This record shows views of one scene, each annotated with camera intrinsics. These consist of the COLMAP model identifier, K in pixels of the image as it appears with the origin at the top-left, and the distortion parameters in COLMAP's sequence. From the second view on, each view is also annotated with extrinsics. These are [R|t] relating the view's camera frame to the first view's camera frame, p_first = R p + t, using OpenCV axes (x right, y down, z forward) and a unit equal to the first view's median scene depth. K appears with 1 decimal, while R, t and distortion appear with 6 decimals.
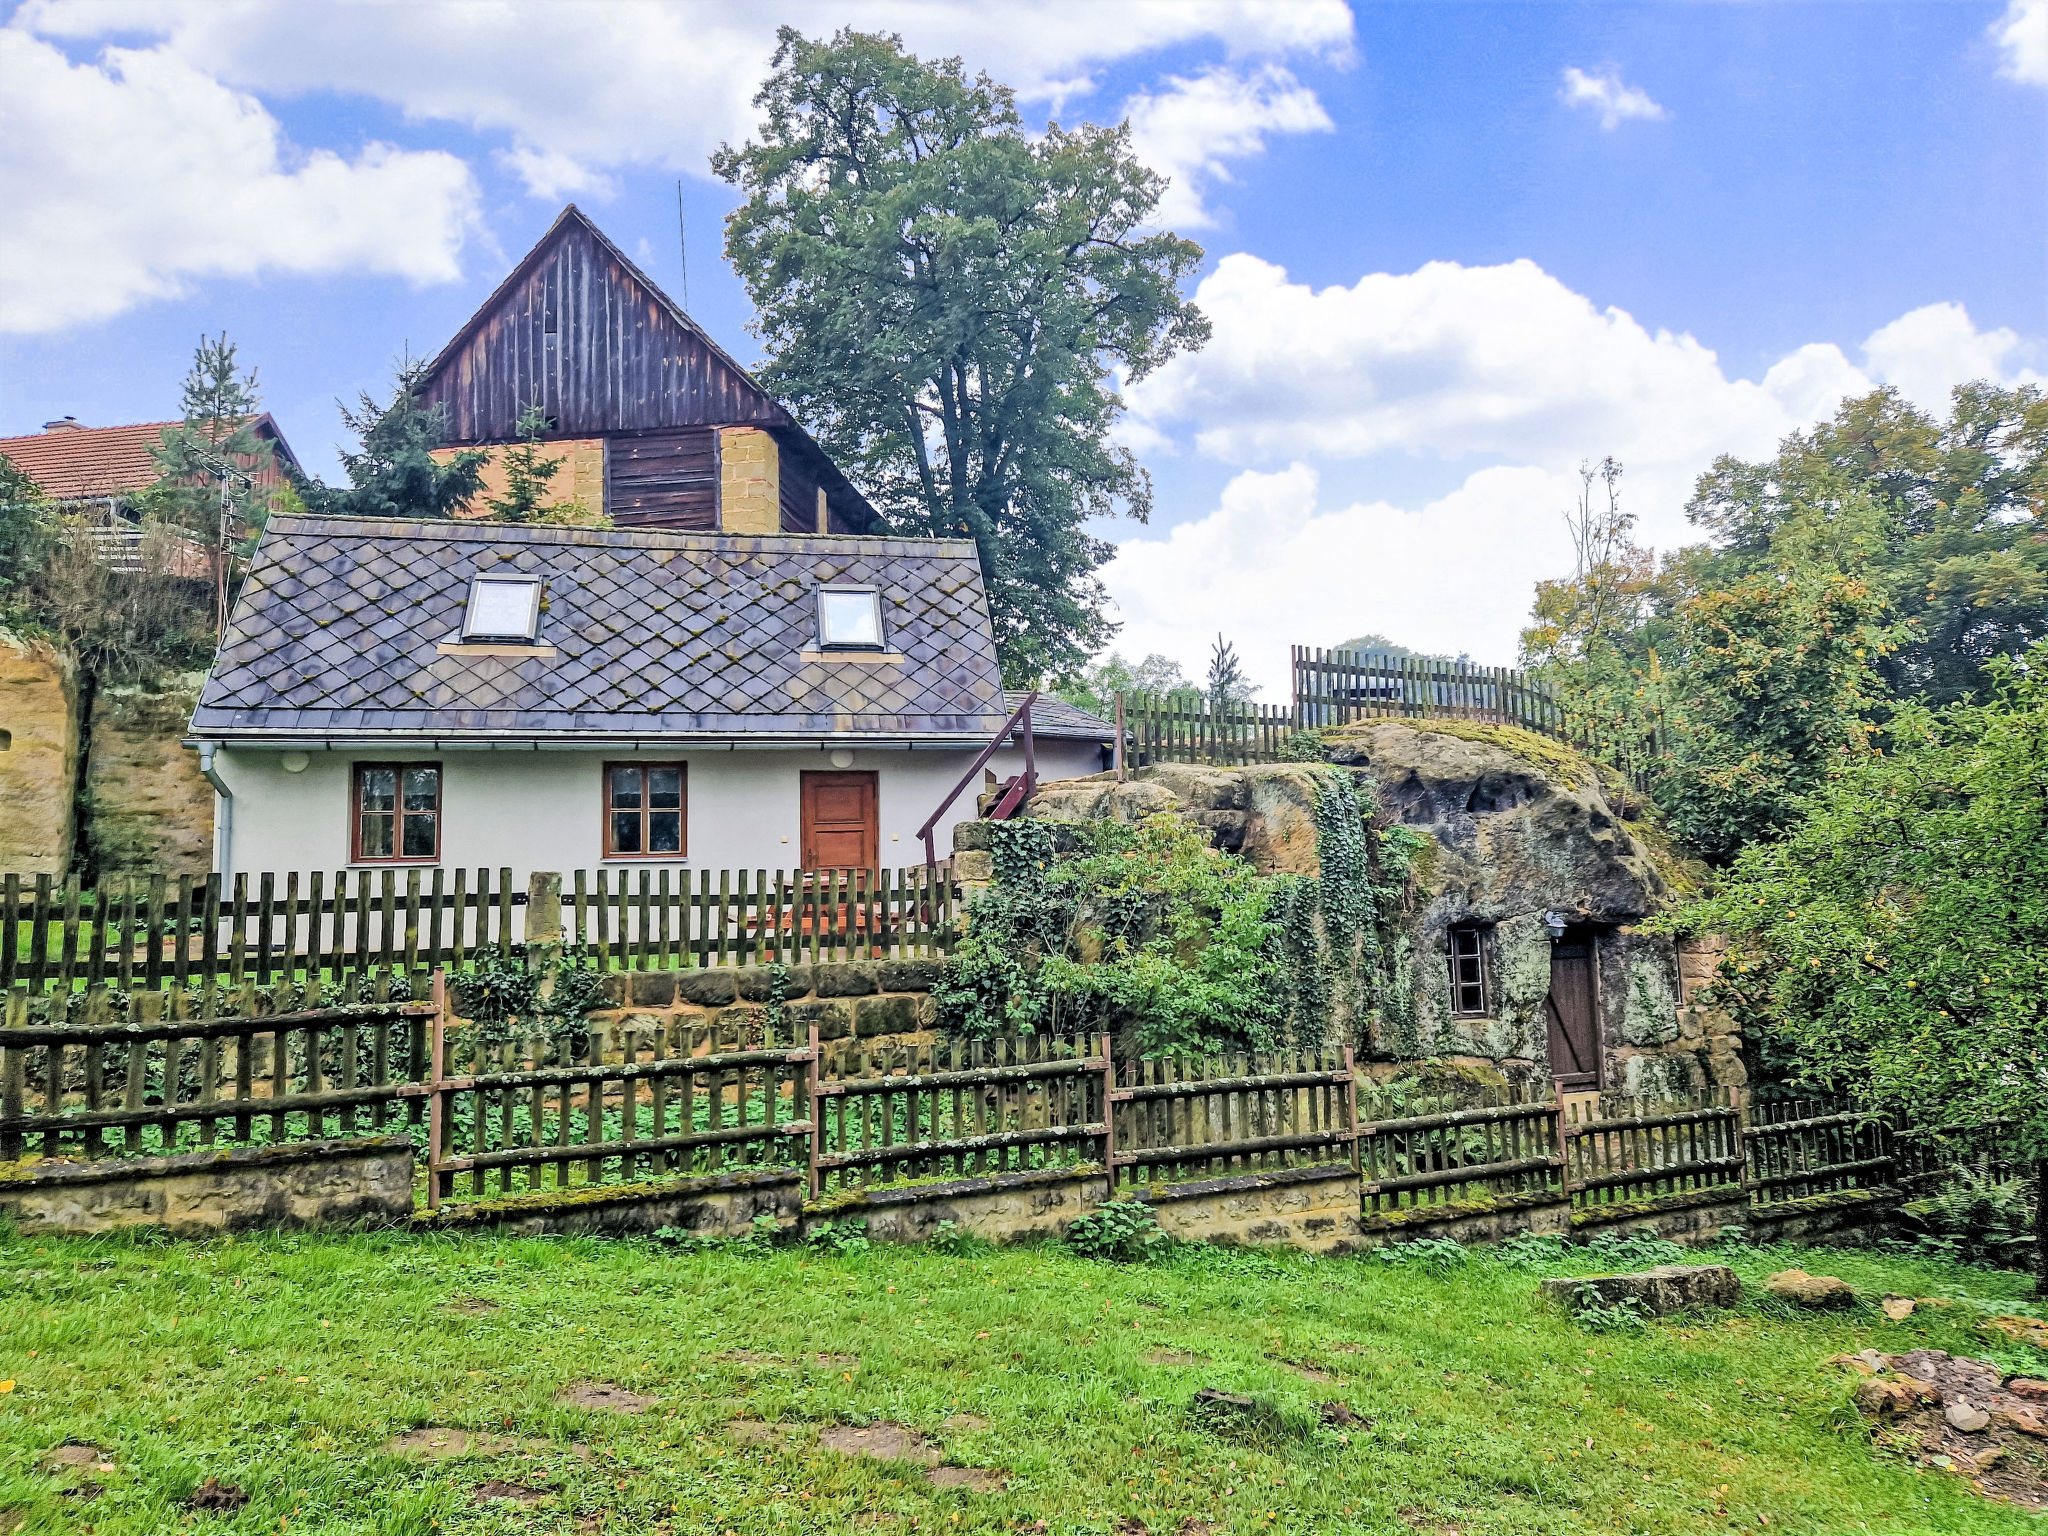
lens RADIAL K [[1383.9, 0, 1031.0], [0, 1383.9, 775.5], [0, 0, 1]] dist [0.075773, -0.061556]
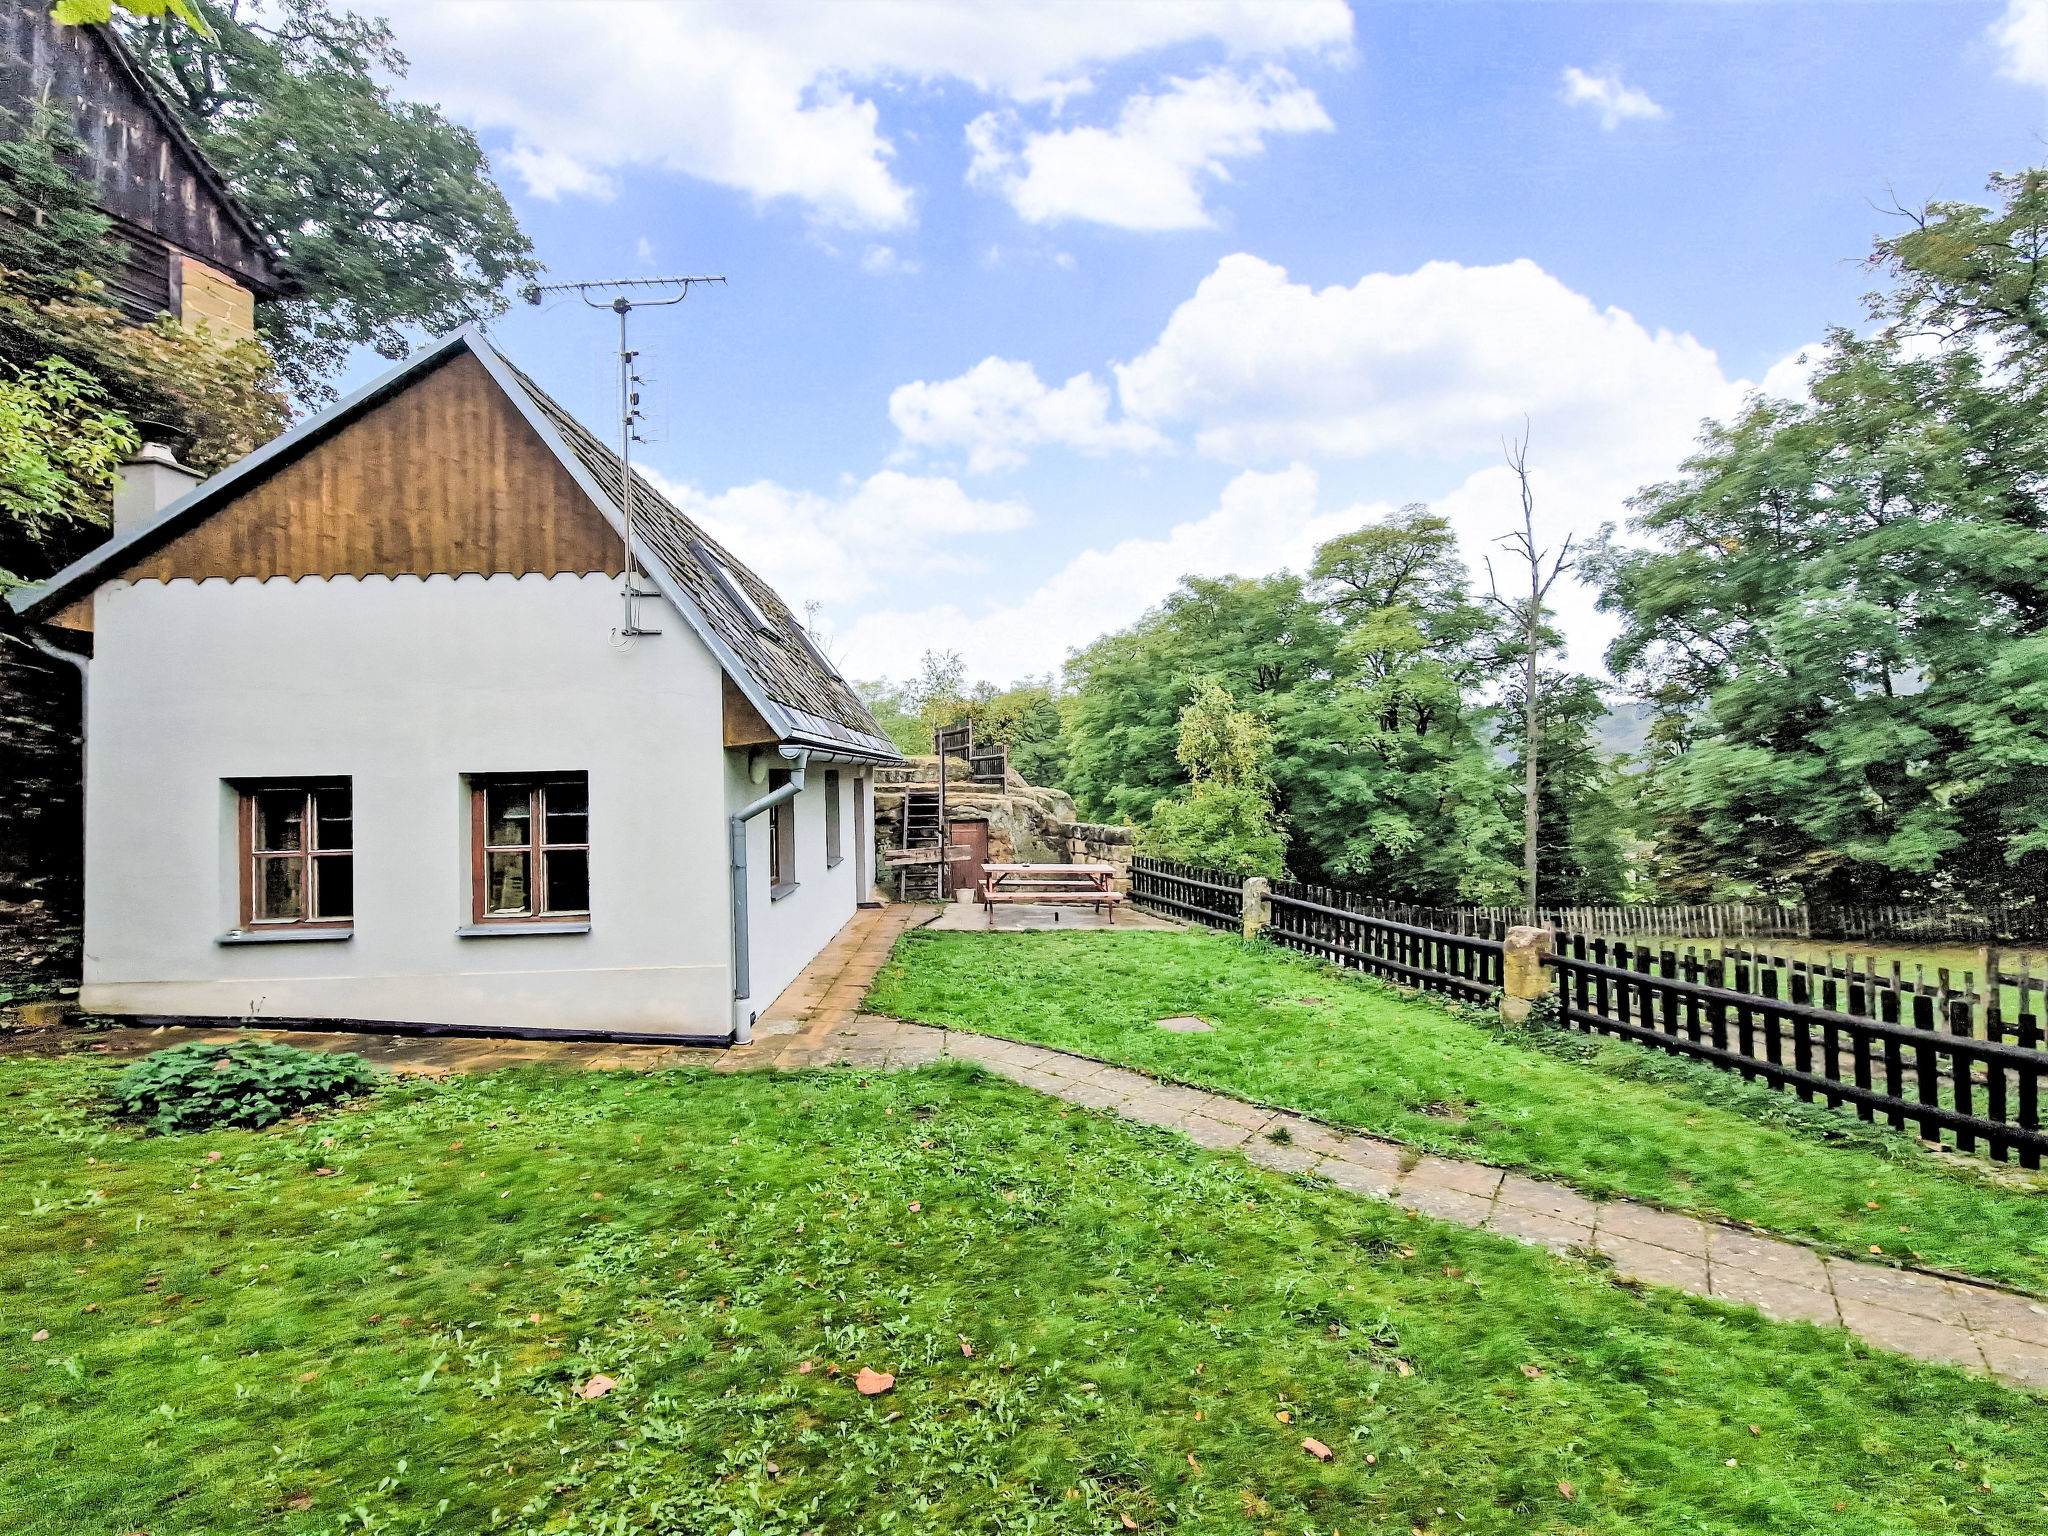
lens RADIAL K [[838.7, 0, 1025.7], [0, 838.7, 763.5], [0, 0, 1]] dist [-0.012742, -0.000249]
pose [[0.164957, 0.032529, 0.985764, -0.926300], [-0.082391, 0.996417, -0.019093, -0.017148], [-0.982853, -0.078069, 0.167047, 0.767545]]
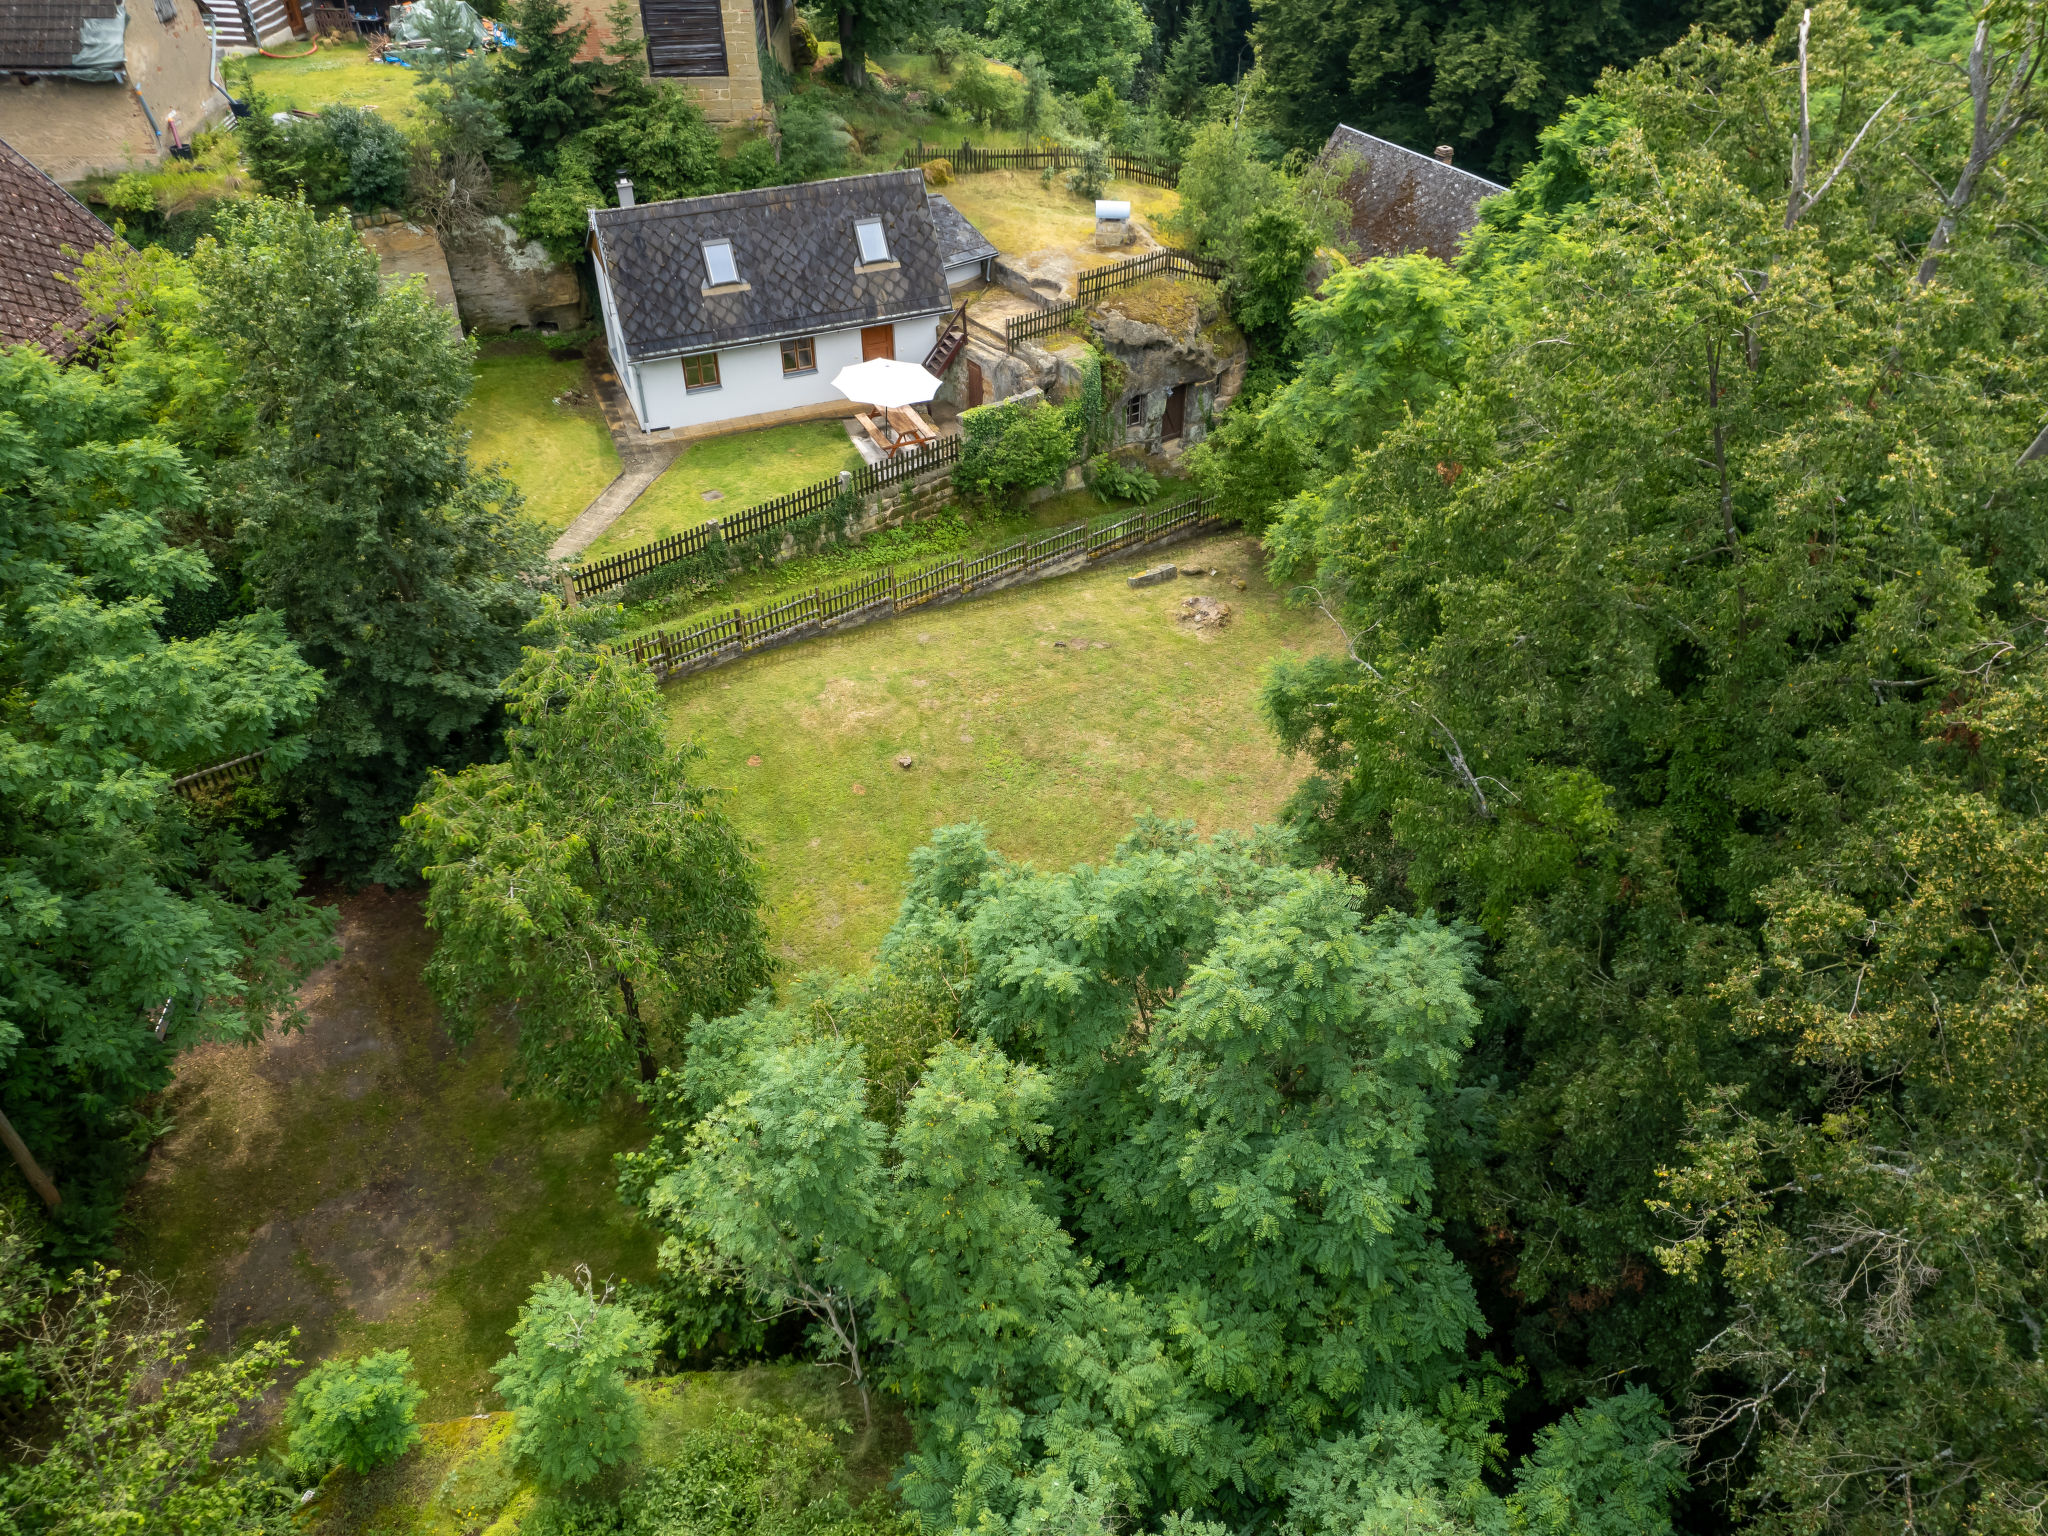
lens RADIAL K [[1489.5, 0, 1024.0], [0, 1489.5, 768.0], [0, 0, 1]] dist [-0.027917, -0.001713]
pose [[0.983272, -0.095148, 0.155317, -0.368105], [-0.041157, 0.714599, 0.698322, -1.256103], [-0.177434, -0.693033, 0.698729, -1.302707]]
